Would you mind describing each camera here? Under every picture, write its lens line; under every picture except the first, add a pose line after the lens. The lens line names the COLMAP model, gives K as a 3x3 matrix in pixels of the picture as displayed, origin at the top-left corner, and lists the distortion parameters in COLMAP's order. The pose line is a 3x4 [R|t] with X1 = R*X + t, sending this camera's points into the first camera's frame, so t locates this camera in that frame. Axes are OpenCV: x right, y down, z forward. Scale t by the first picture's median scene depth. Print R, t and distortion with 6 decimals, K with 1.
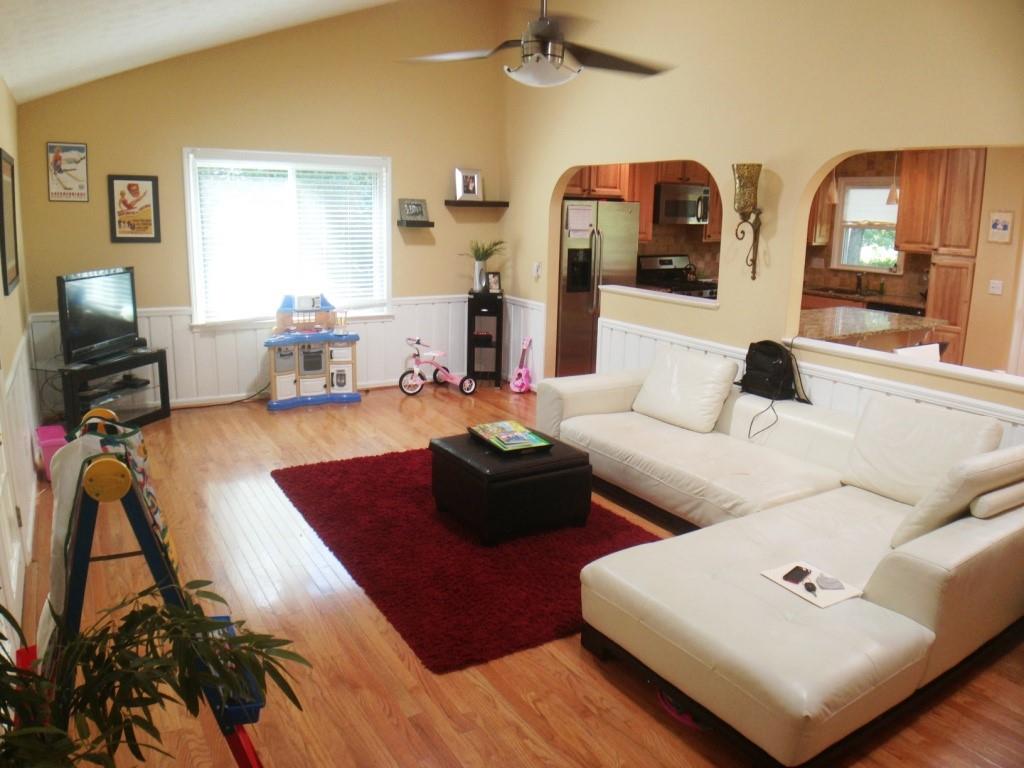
lens RADIAL K [[744.7, 0, 512.0], [0, 744.7, 384.0], [0, 0, 1]] dist [-0.104095, -0.004852]
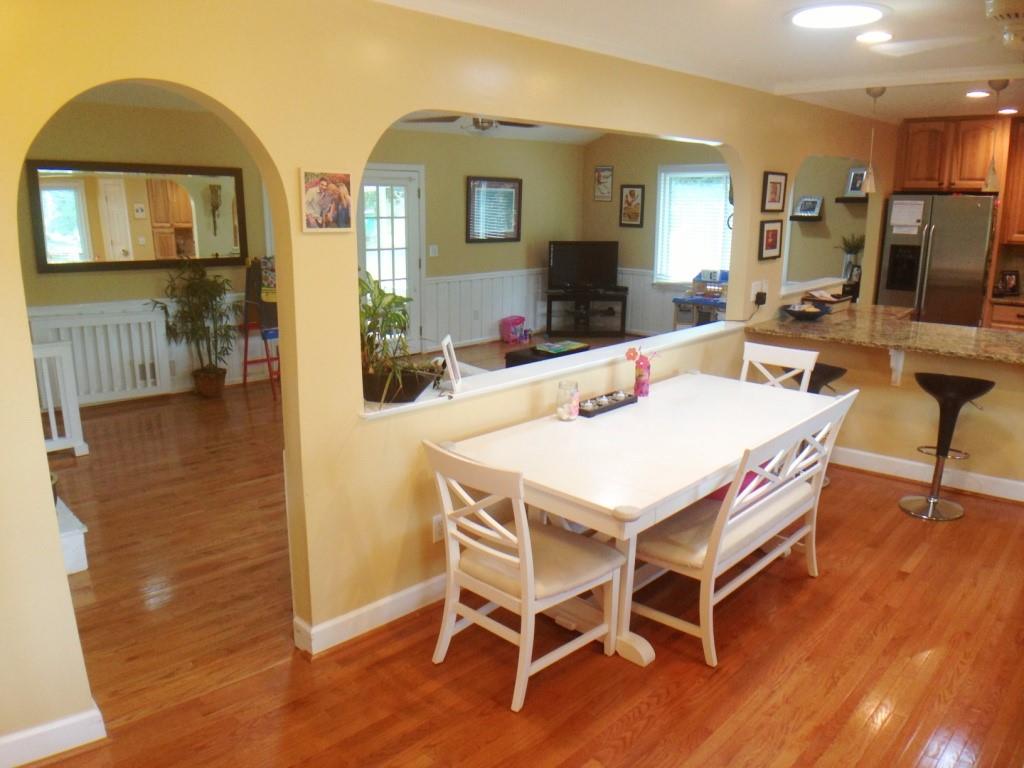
lens RADIAL K [[744.7, 0, 512.0], [0, 744.7, 384.0], [0, 0, 1]] dist [-0.104095, -0.004852]
pose [[0.251204, 0.203424, -0.946317, 1.032377], [-0.202657, 0.967051, 0.154085, -0.058542], [0.946481, 0.153071, 0.284152, 0.336965]]
